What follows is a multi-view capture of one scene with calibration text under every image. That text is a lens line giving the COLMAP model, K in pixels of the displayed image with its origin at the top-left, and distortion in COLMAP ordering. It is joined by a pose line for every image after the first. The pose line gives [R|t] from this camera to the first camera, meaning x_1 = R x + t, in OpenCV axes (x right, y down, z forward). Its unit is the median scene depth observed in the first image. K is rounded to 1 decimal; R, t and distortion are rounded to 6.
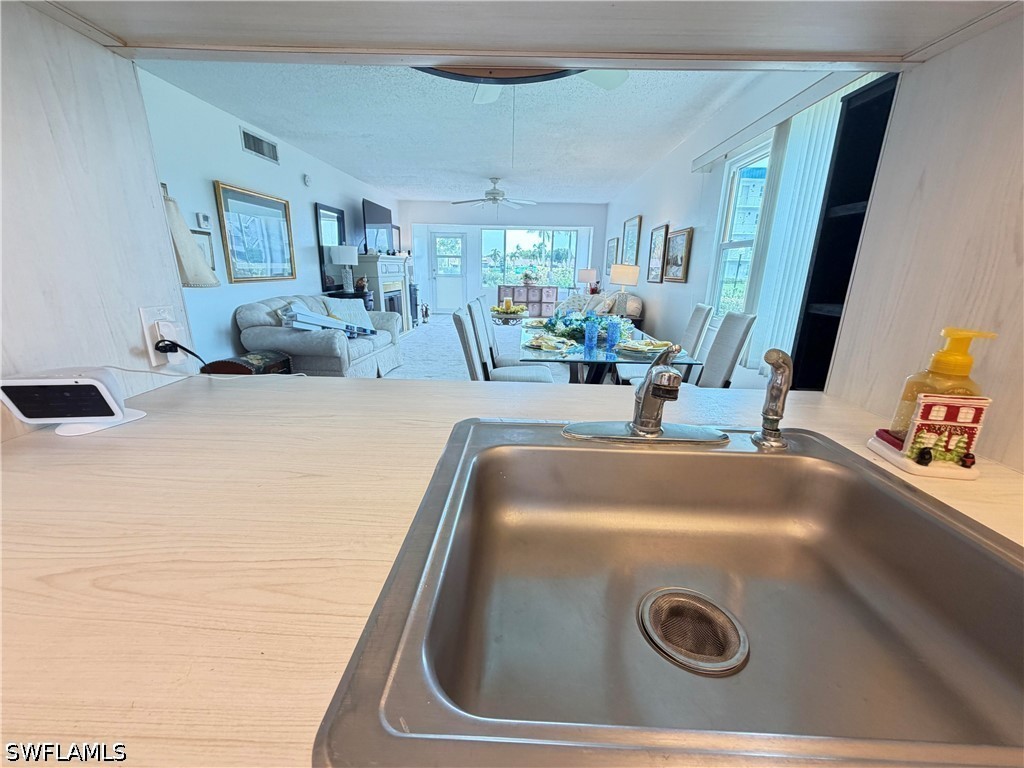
lens RADIAL K [[409.8, 0, 513.2], [0, 409.8, 383.3], [0, 0, 1]] dist [0.000651, 0.000199]
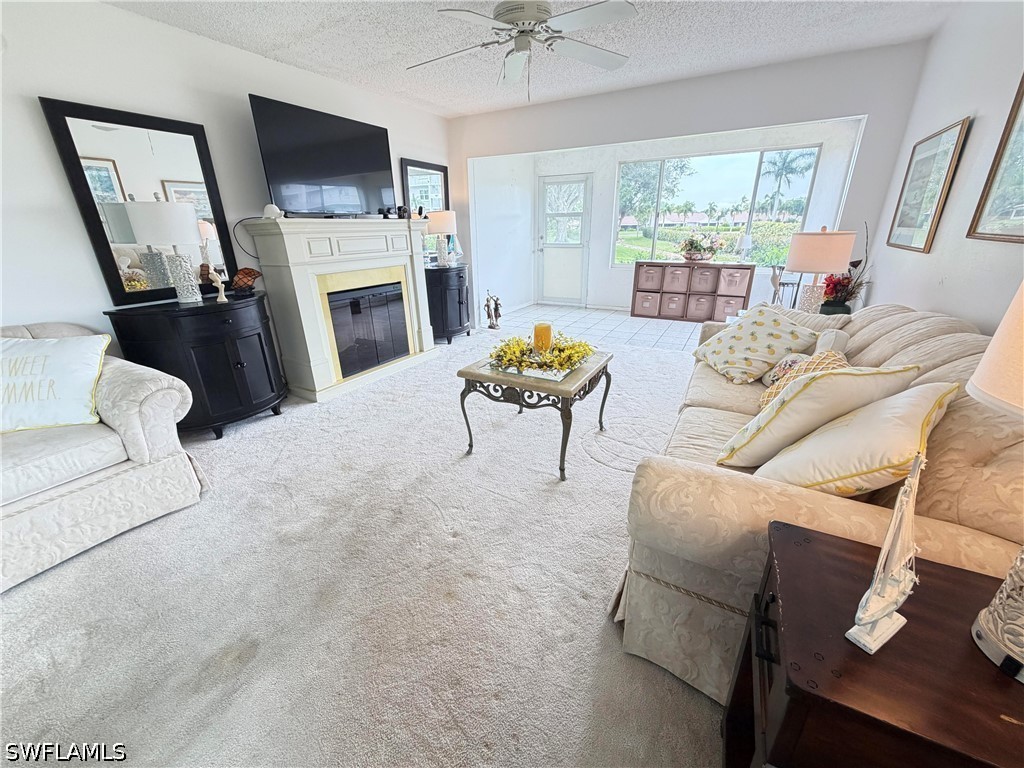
lens RADIAL K [[409.8, 0, 513.2], [0, 409.8, 381.8], [0, 0, 1]] dist [0.000651, 0.000199]
pose [[0.892479, 0.126867, -0.432880, 0.085558], [-0.090416, 0.990472, 0.103871, -0.126489], [0.441934, -0.053564, 0.895447, 0.432356]]
